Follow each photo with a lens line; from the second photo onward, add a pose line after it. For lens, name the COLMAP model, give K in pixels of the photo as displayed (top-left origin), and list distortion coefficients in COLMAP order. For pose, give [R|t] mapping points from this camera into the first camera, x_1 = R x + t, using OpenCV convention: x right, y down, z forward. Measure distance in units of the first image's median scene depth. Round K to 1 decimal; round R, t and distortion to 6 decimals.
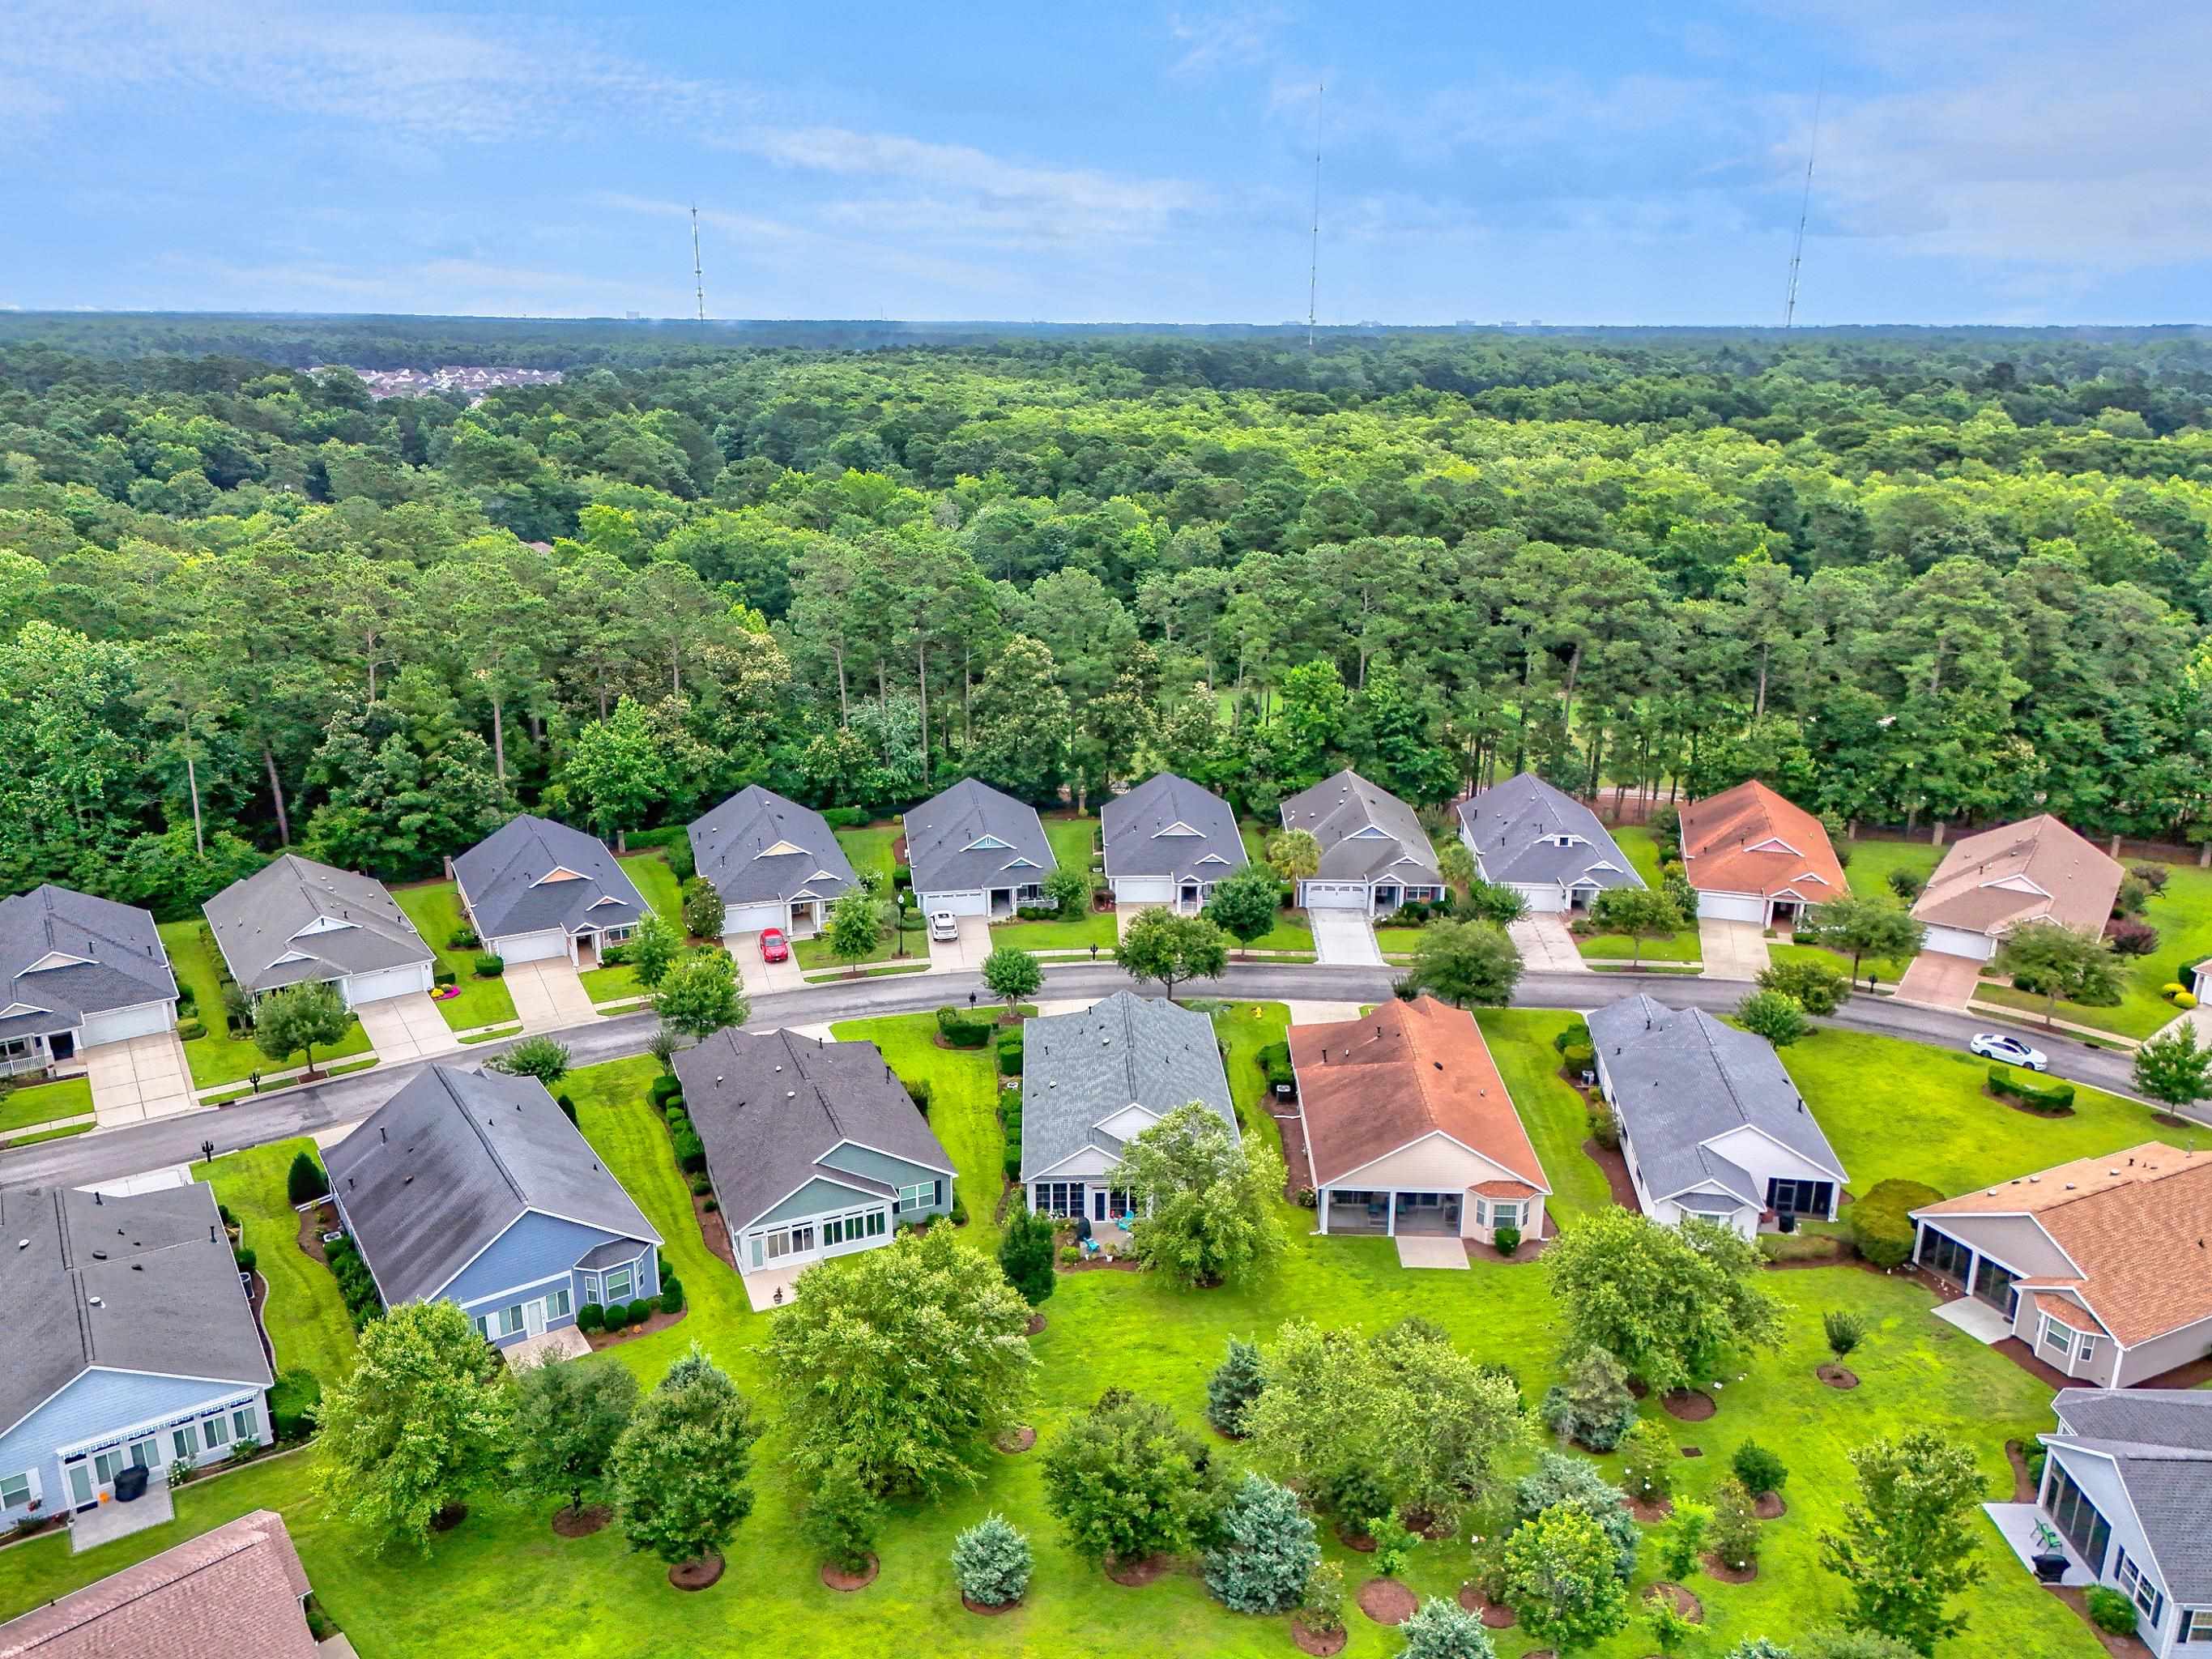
lens RADIAL K [[1619.9, 0, 1111.9], [0, 1619.9, 831.0], [0, 0, 1]] dist [0.084627, -0.082275]
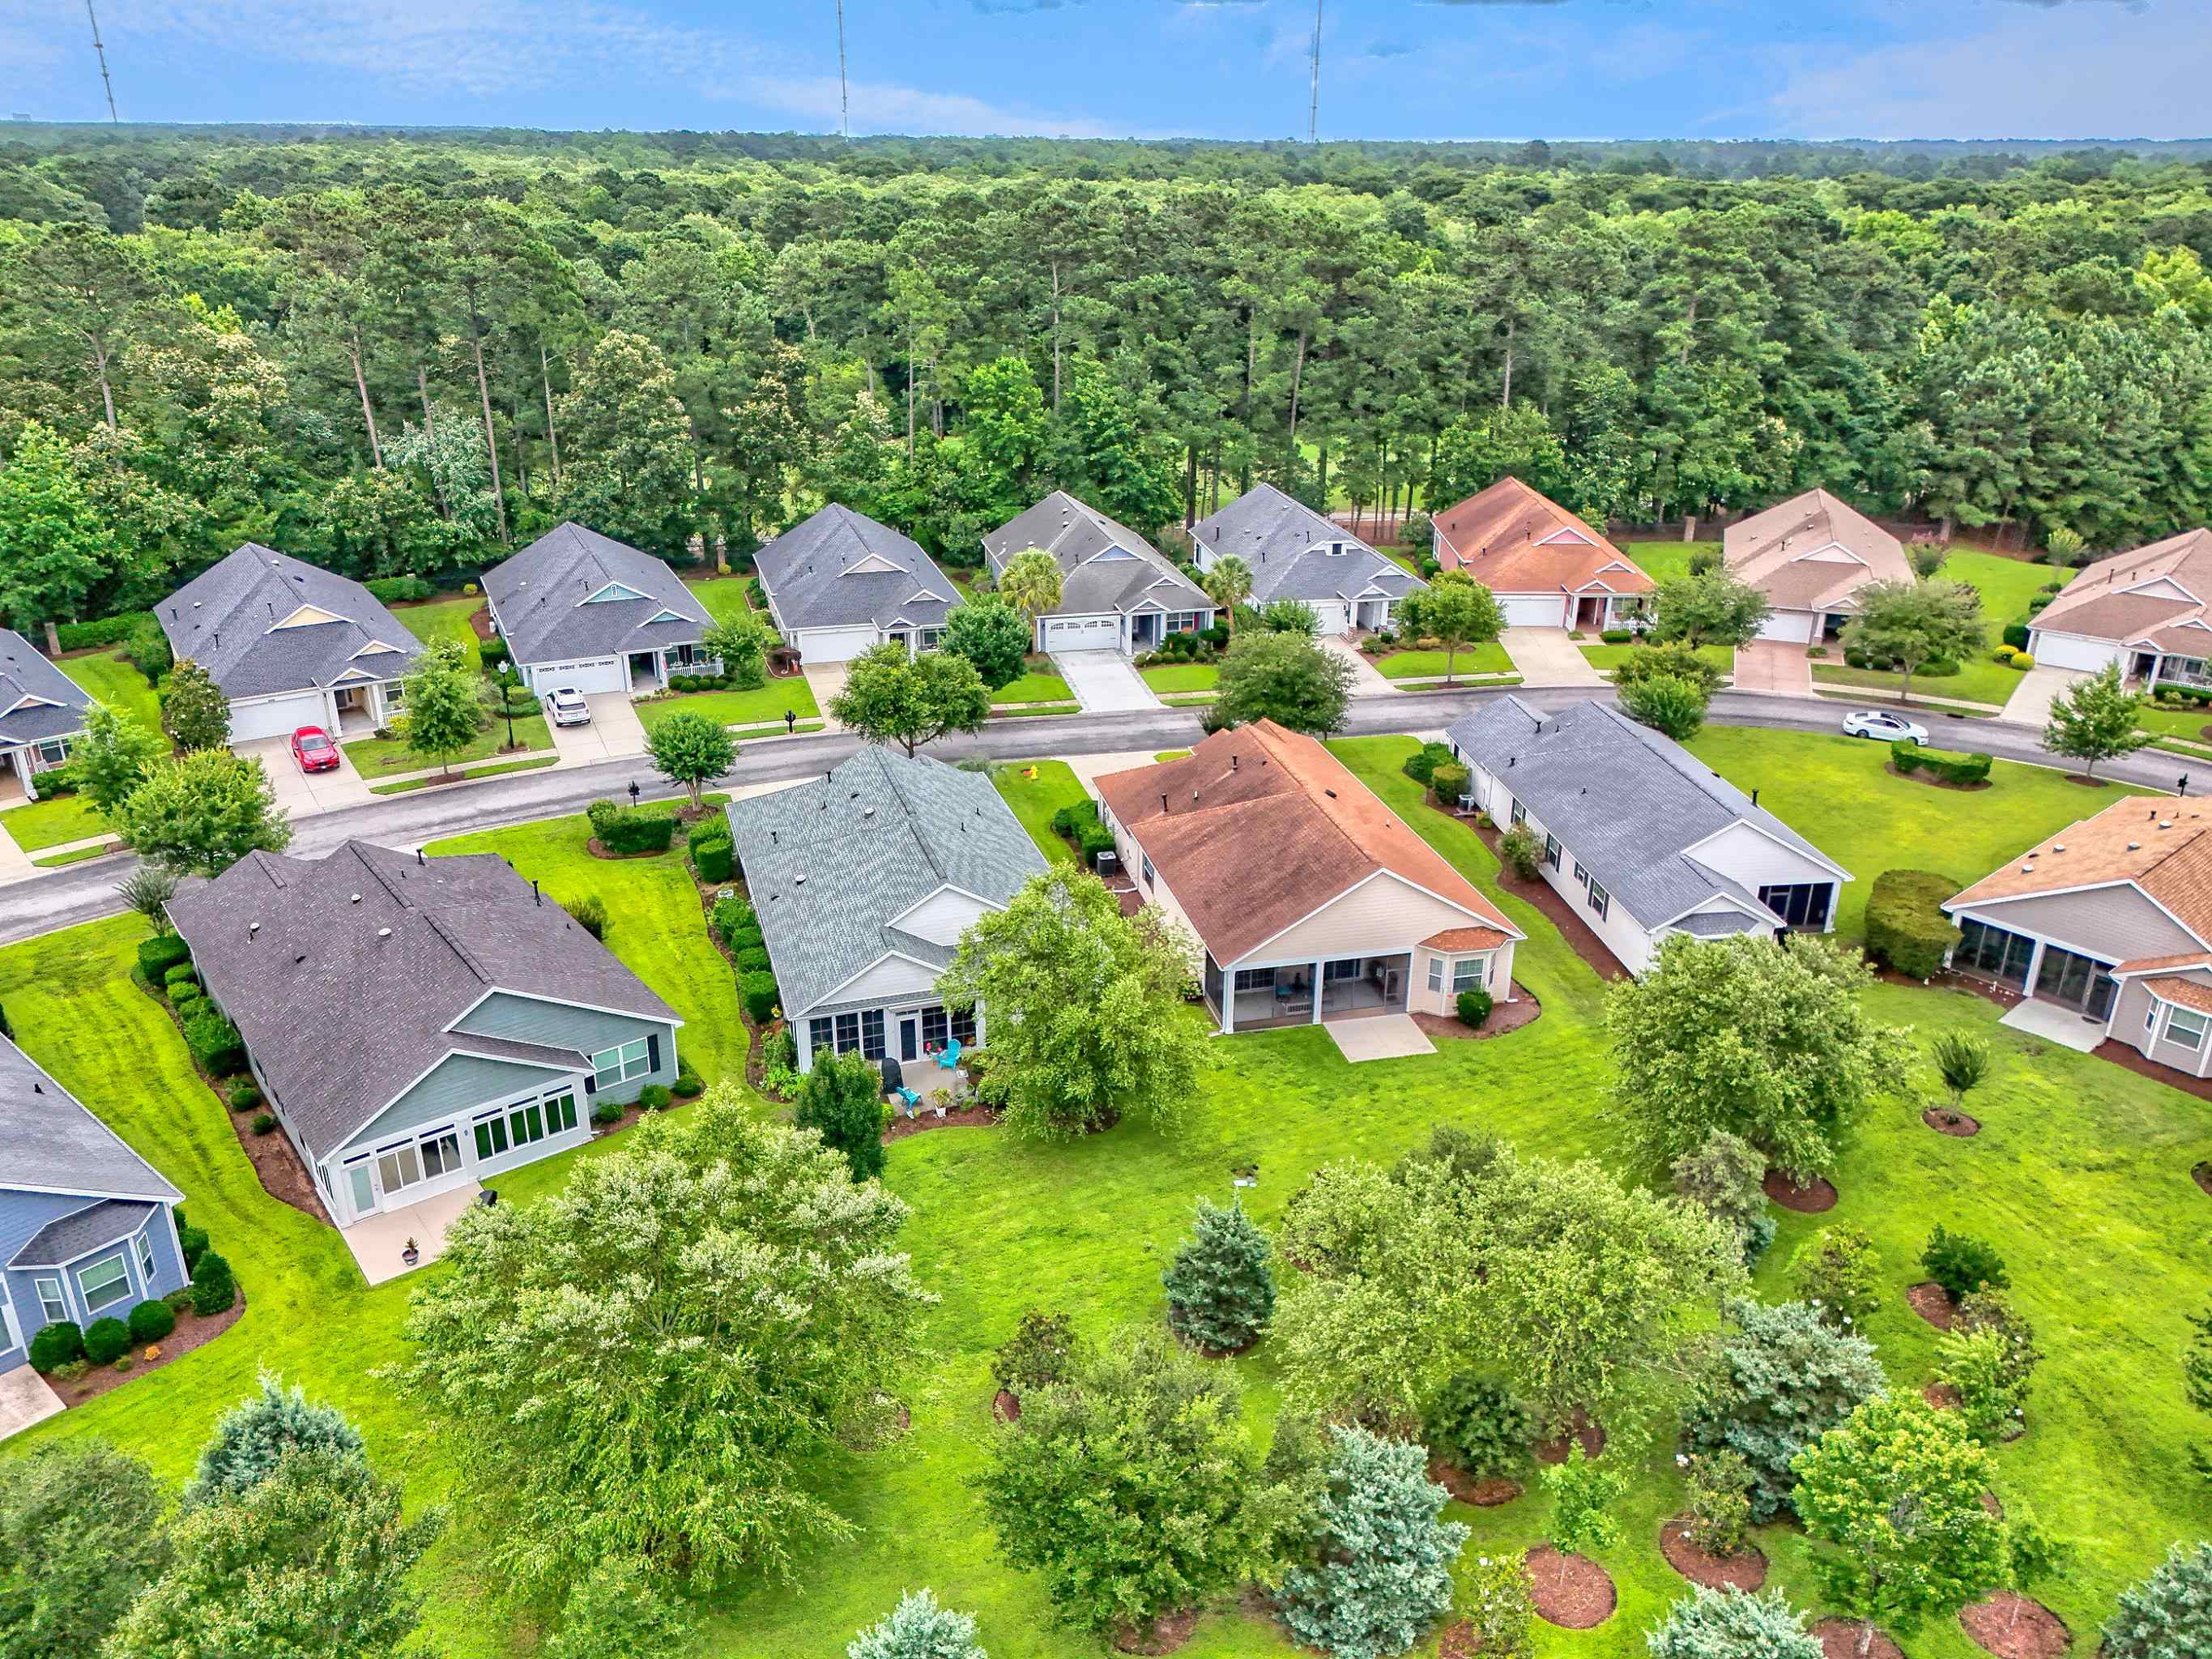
lens RADIAL K [[1619.9, 0, 1111.9], [0, 1619.9, 831.0], [0, 0, 1]] dist [0.084627, -0.082275]
pose [[0.963499, -0.101188, 0.247851, -0.060843], [0.076519, 0.991284, 0.107243, 0.058156], [-0.256542, -0.084364, 0.962844, 0.247231]]
